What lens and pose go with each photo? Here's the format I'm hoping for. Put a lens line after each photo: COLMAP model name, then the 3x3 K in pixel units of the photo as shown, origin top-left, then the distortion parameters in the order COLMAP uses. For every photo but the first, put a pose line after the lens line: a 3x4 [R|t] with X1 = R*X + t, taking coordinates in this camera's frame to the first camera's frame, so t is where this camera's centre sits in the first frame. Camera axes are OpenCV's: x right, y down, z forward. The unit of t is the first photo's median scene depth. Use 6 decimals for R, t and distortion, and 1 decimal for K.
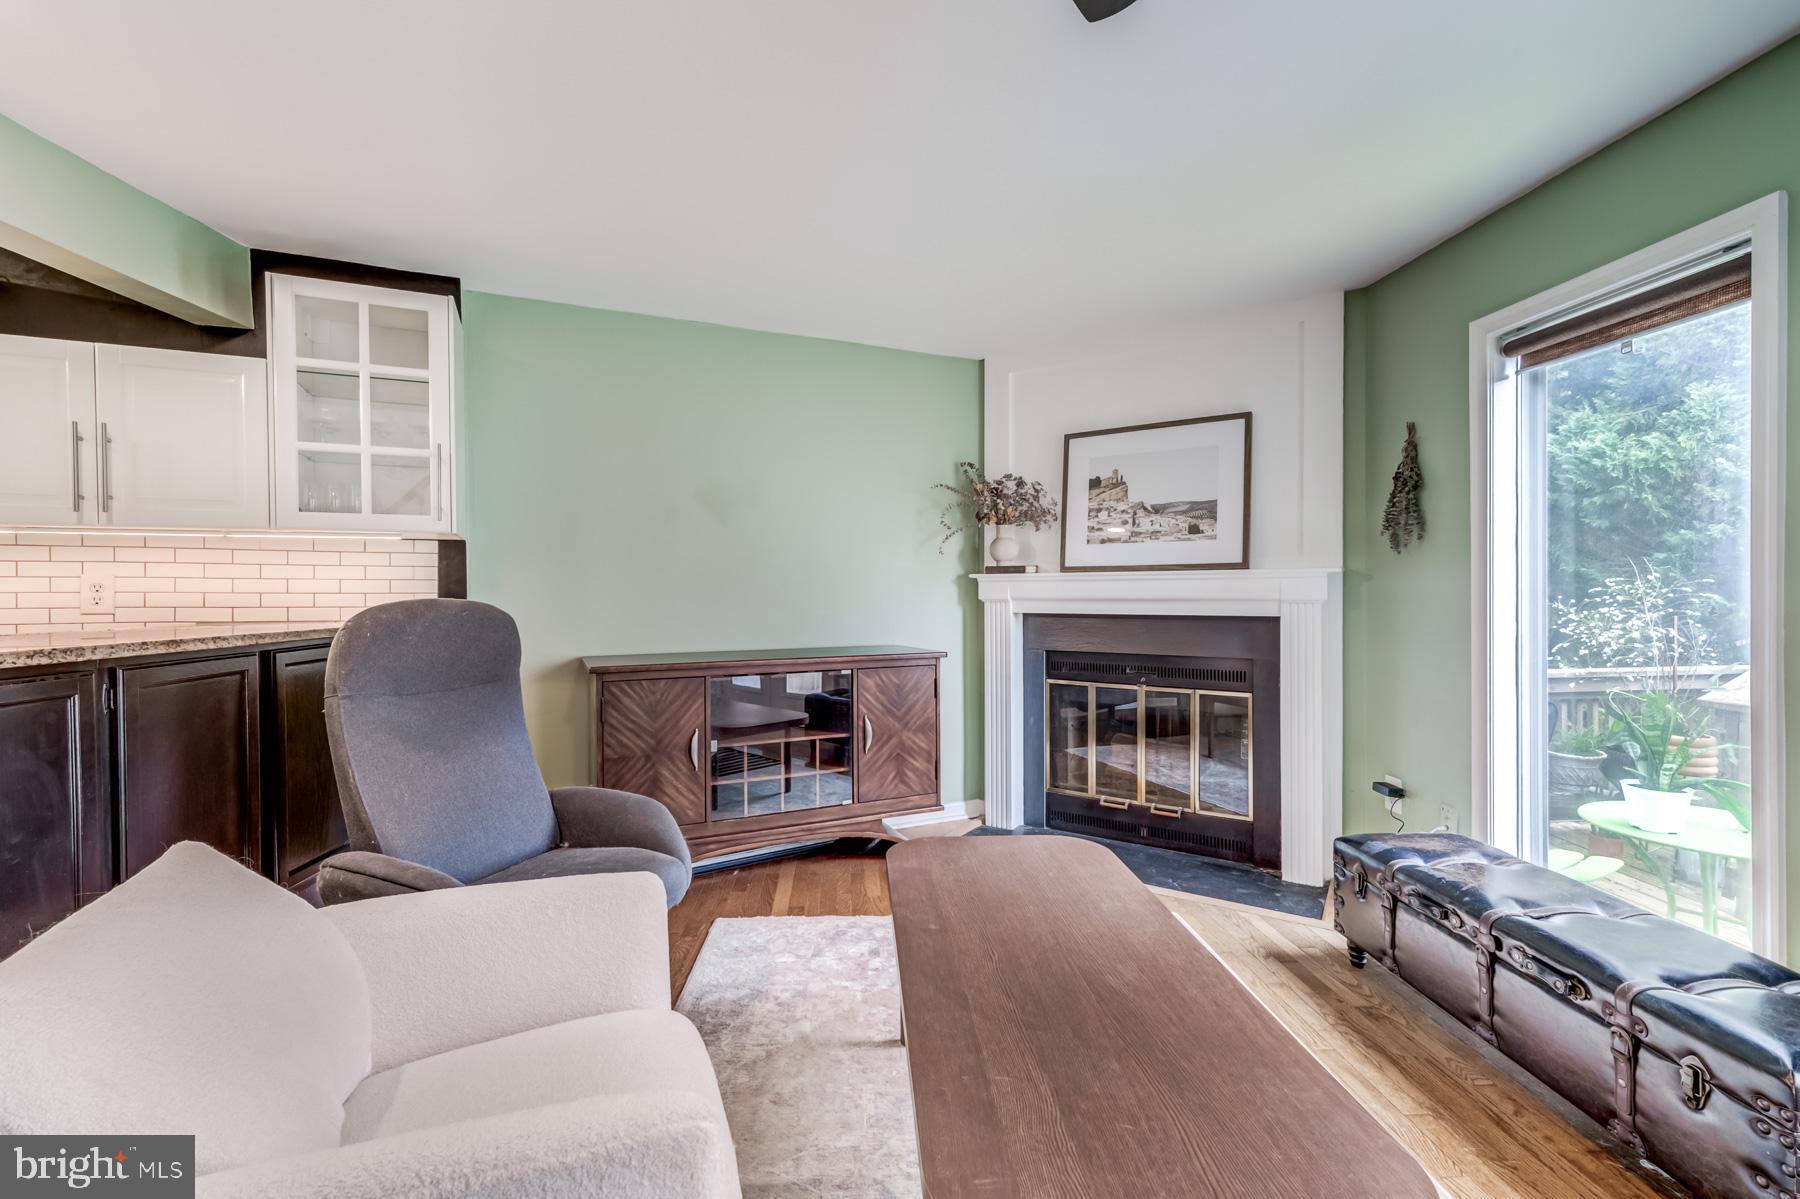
lens RADIAL K [[779.5, 0, 885.2], [0, 779.5, 587.7], [0, 0, 1]] dist [0.007000, -0.000585]
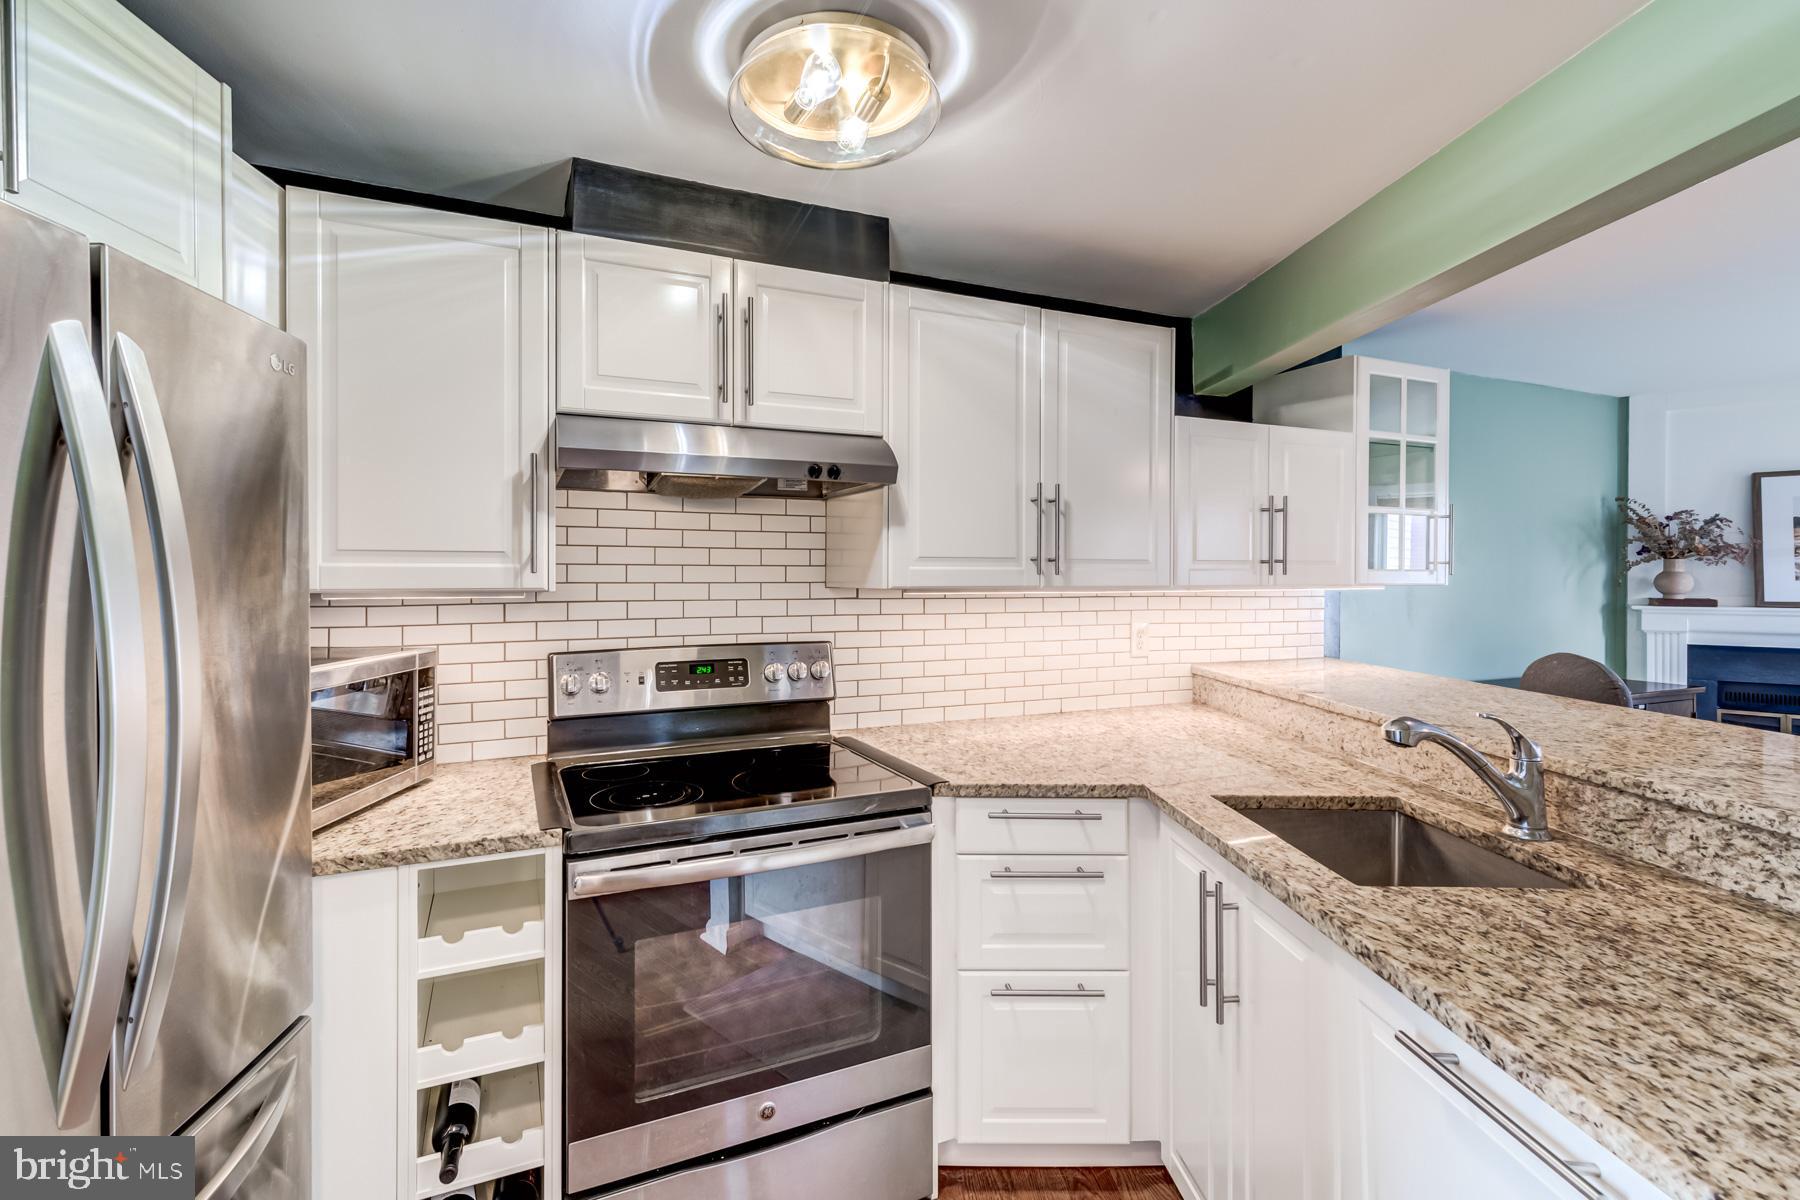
lens RADIAL K [[779.5, 0, 883.8], [0, 779.5, 567.7], [0, 0, 1]] dist [0.007000, -0.000585]
pose [[0.999307, 0.010701, -0.035652, -0.999472], [-0.010718, 0.999943, -0.000283, -0.066420], [0.035647, 0.000665, 0.999364, -0.093943]]
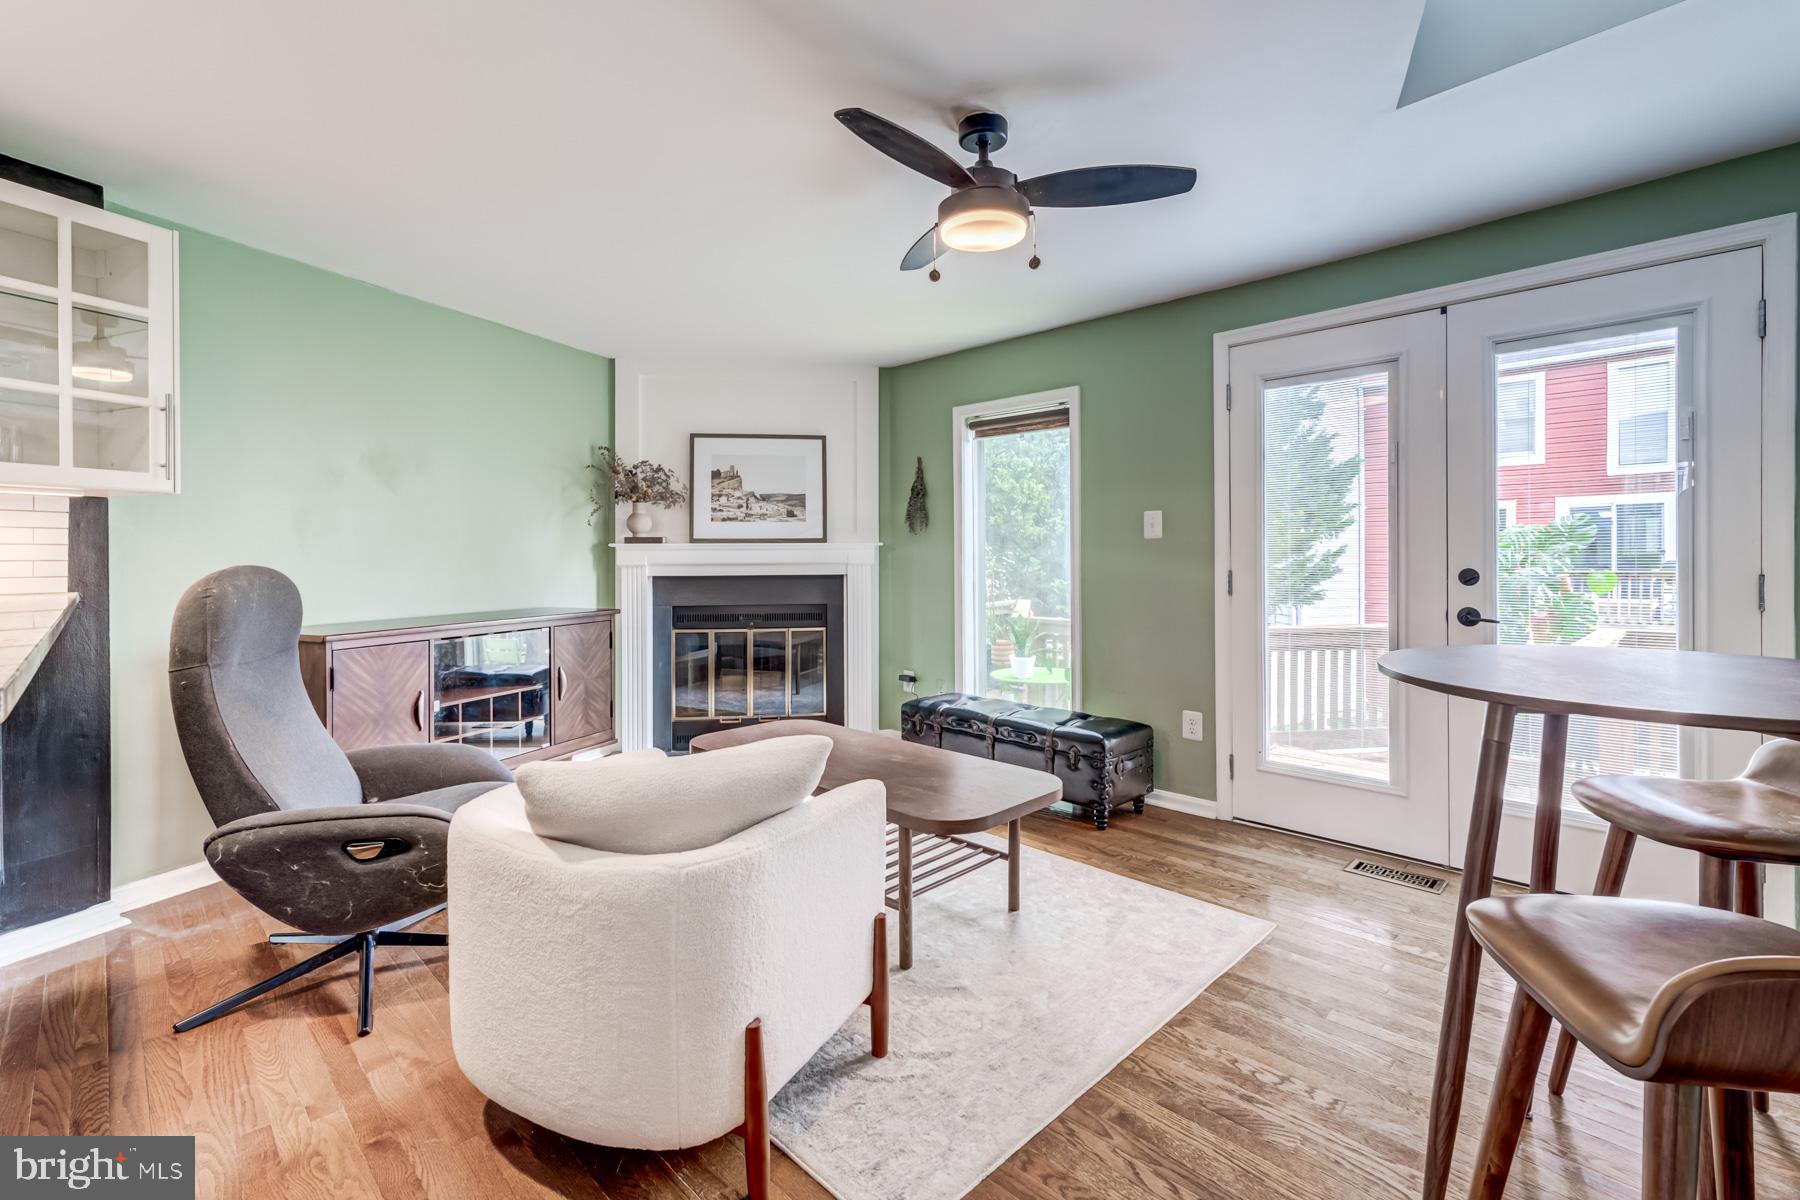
lens RADIAL K [[779.5, 0, 905.9], [0, 779.5, 541.1], [0, 0, 1]] dist [0.007000, -0.000585]
pose [[0.734751, 0.014373, 0.678185, -0.412527], [-0.002150, 0.999820, -0.018861, 0.000158], [-0.678334, 0.012400, 0.734649, -0.177779]]
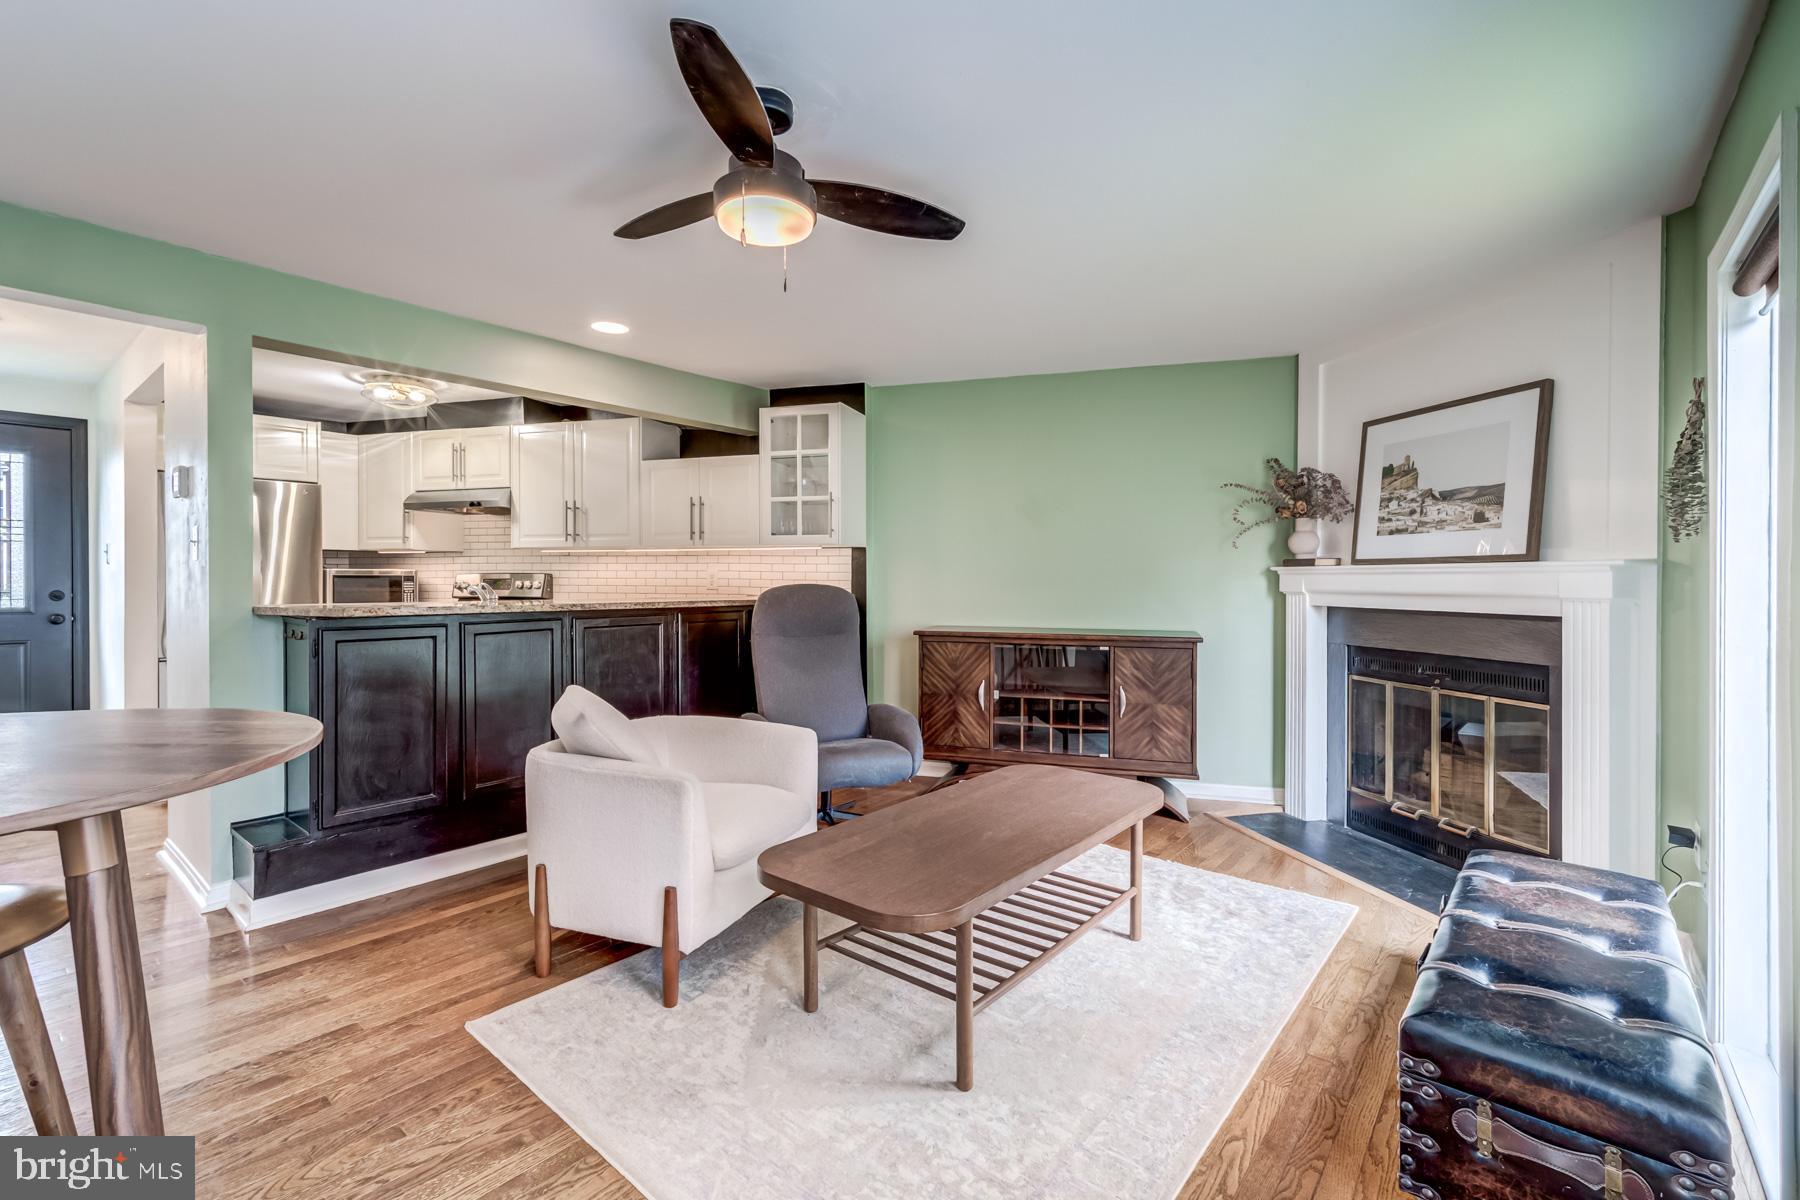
lens RADIAL K [[779.5, 0, 905.4], [0, 779.5, 574.4], [0, 0, 1]] dist [0.007000, -0.000585]
pose [[0.751506, 0.003092, -0.659719, 0.501697], [-0.006635, 0.999974, -0.002871, -0.001843], [0.659693, 0.006534, 0.751507, -0.115700]]
